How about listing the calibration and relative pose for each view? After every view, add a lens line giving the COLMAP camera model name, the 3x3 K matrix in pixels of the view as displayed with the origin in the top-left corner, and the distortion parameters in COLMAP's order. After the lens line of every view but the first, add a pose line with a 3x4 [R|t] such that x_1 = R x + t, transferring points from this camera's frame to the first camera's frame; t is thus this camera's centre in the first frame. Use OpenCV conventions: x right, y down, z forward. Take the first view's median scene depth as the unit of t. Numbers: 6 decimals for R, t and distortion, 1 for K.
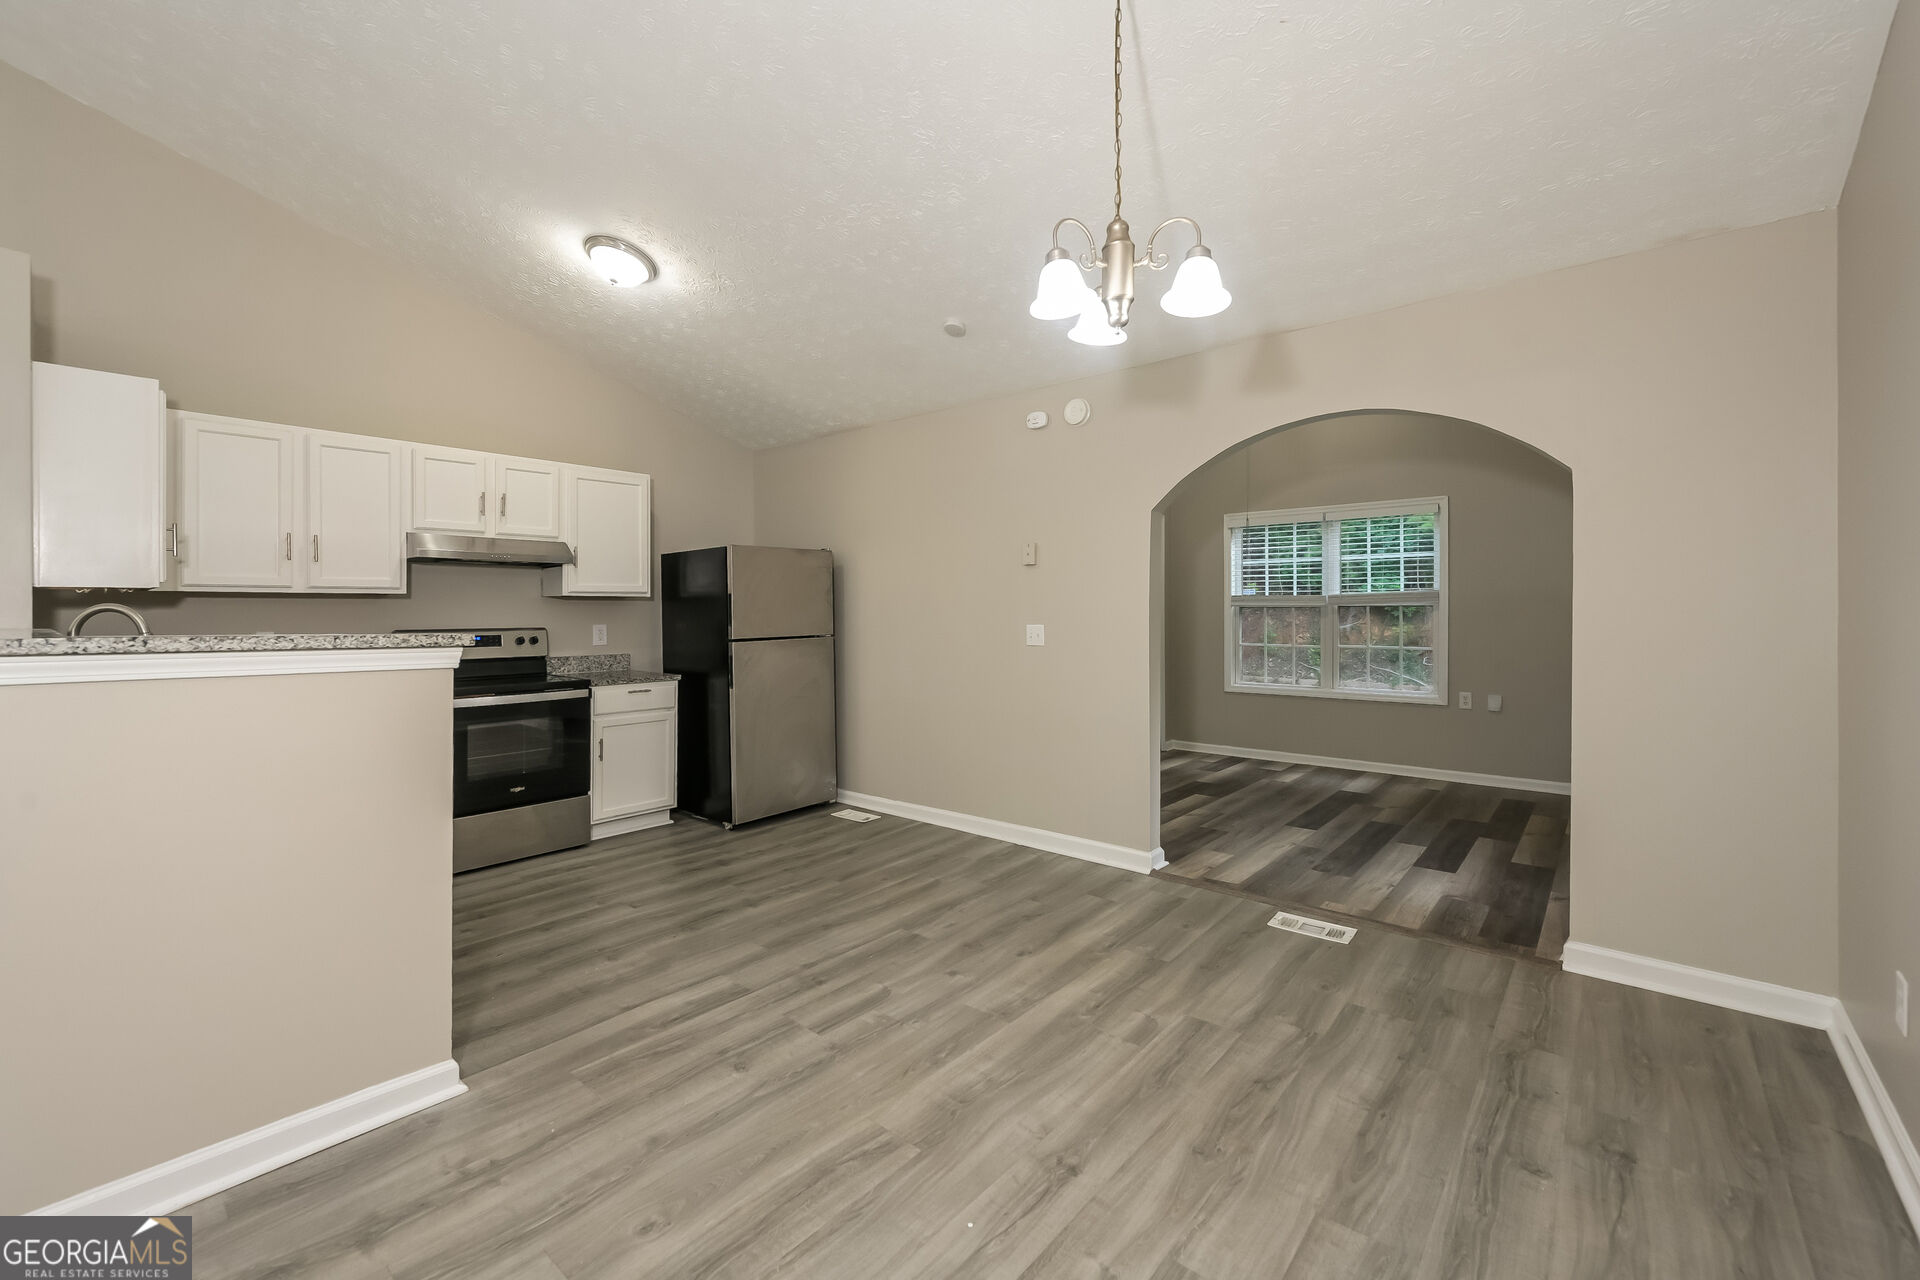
lens RADIAL K [[786.0, 0, 942.3], [0, 786.0, 614.0], [0, 0, 1]] dist [0.003364, -0.000176]
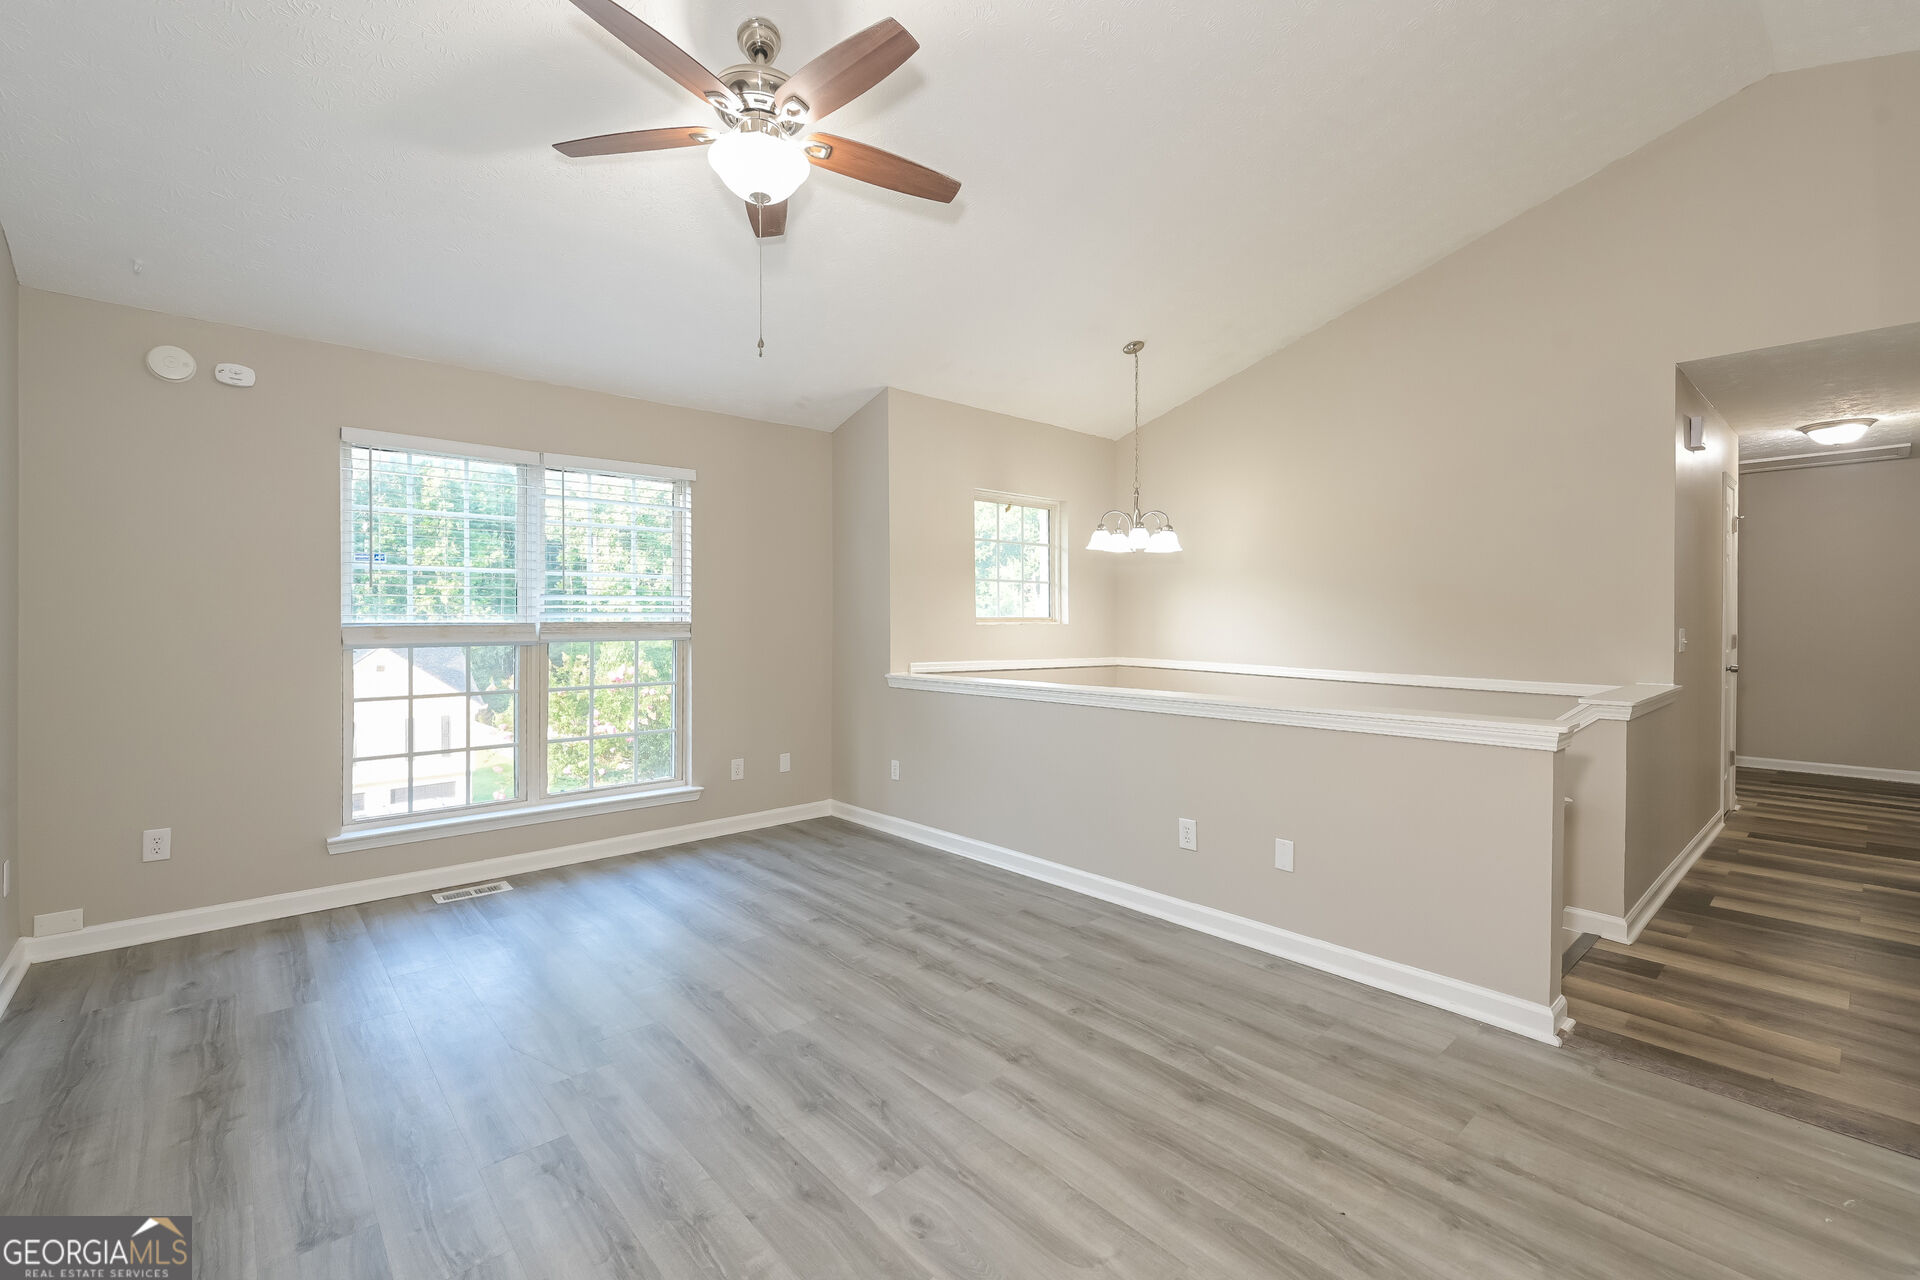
lens RADIAL K [[830.6, 0, 948.1], [0, 830.6, 625.8], [0, 0, 1]] dist [-0.001918, 0.000484]
pose [[-0.134175, 0.018159, -0.990791, 1.347549], [0.004452, 0.999833, 0.017722, 0.022035], [0.990948, -0.002033, -0.134233, 1.653964]]
